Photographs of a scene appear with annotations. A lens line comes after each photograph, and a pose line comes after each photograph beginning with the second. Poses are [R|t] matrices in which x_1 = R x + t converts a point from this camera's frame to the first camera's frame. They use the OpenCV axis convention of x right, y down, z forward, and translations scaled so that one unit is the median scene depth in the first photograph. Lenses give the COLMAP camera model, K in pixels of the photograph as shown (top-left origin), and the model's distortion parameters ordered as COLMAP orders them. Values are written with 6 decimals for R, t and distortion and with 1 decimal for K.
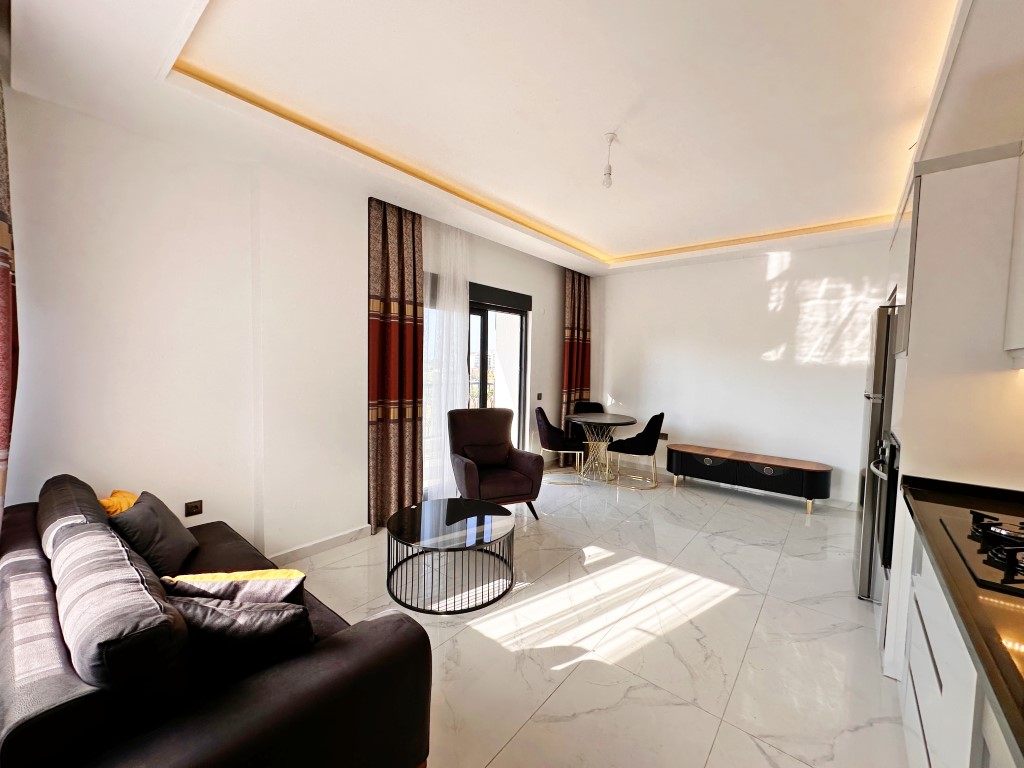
lens RADIAL K [[408.7, 0, 512.0], [0, 408.7, 384.0], [0, 0, 1]] dist [0.000315, -0.000059]
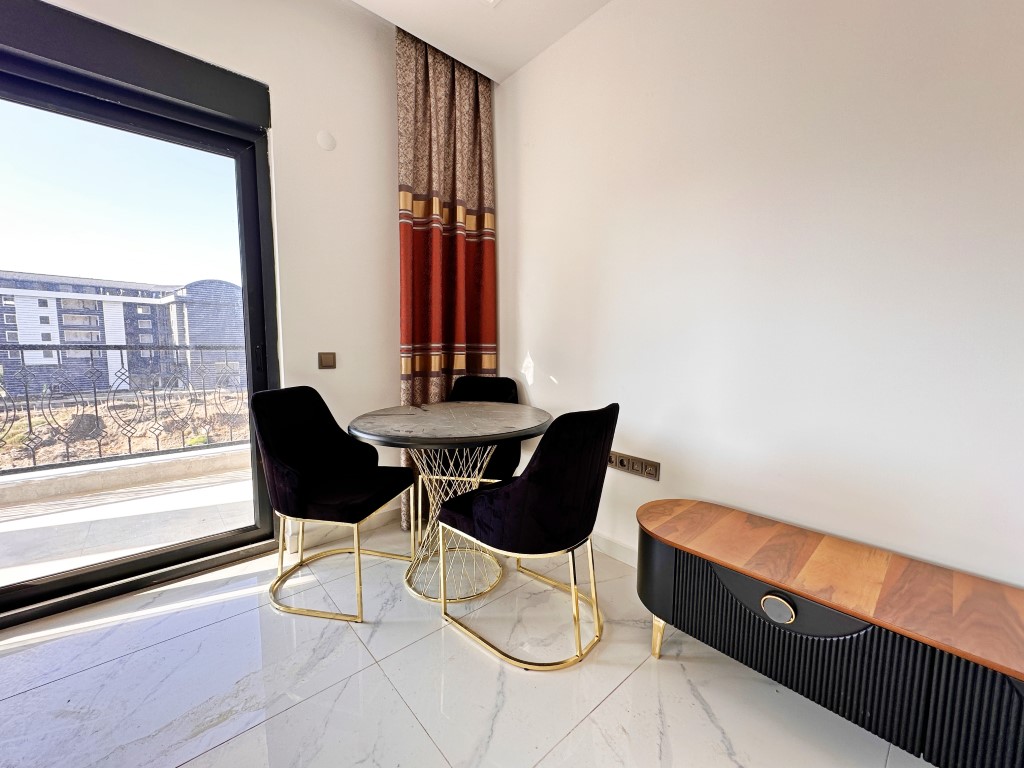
lens RADIAL K [[408.7, 0, 512.0], [0, 408.7, 384.0], [0, 0, 1]] dist [0.000315, -0.000059]
pose [[0.986418, -0.000053, -0.164253, 0.401242], [0.006578, 0.999210, 0.039186, 0.049969], [0.164121, -0.039734, 0.985640, 0.817523]]
